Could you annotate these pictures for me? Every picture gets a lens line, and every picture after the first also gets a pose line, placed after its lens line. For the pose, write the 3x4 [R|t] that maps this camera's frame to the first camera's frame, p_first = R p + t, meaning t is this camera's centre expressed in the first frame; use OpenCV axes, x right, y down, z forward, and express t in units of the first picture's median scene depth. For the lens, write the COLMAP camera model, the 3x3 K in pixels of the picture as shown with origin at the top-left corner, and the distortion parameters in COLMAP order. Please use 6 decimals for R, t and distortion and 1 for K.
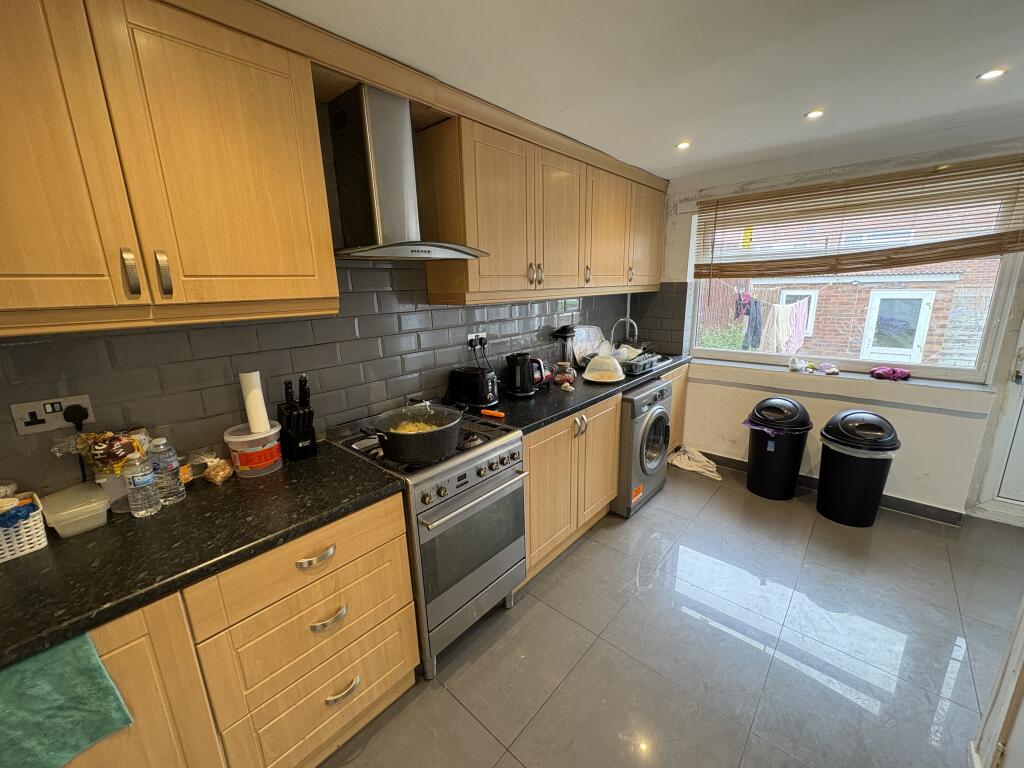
lens RADIAL K [[408.4, 0, 512.0], [0, 408.4, 384.0], [0, 0, 1]] dist [0.000685, -0.000247]
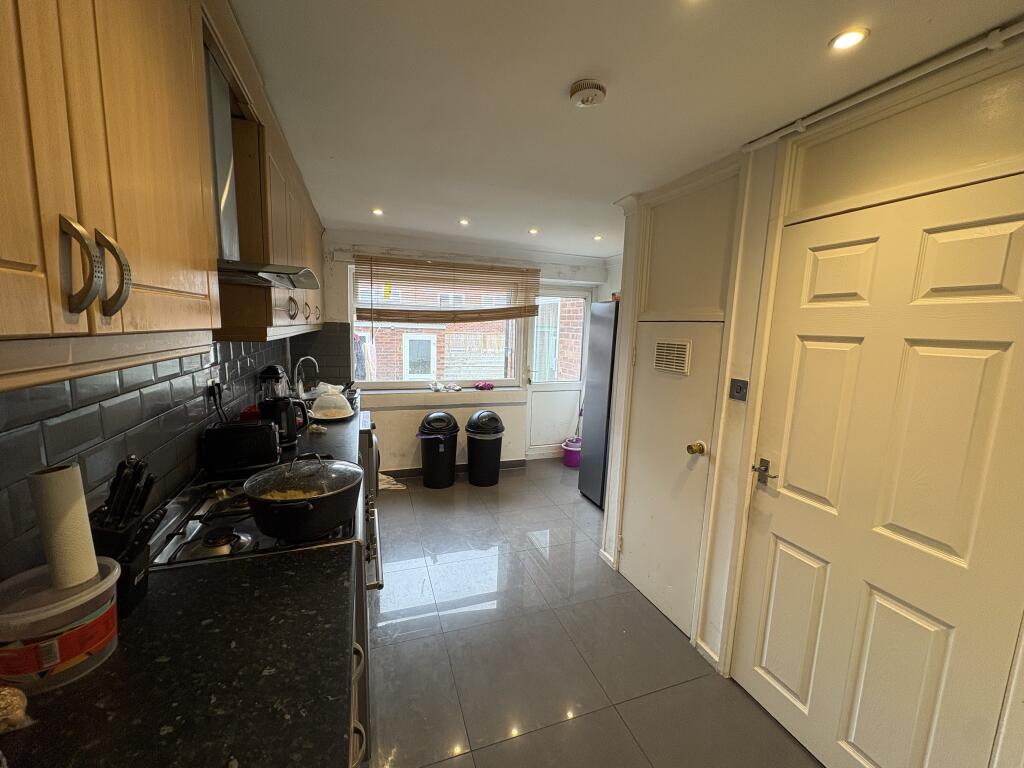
lens RADIAL K [[408.4, 0, 512.0], [0, 408.4, 384.0], [0, 0, 1]] dist [0.000685, -0.000247]
pose [[0.462761, -0.081994, 0.882683, -0.417767], [0.163215, 0.986572, 0.006077, -0.024430], [-0.871329, 0.141255, 0.469929, 0.139443]]
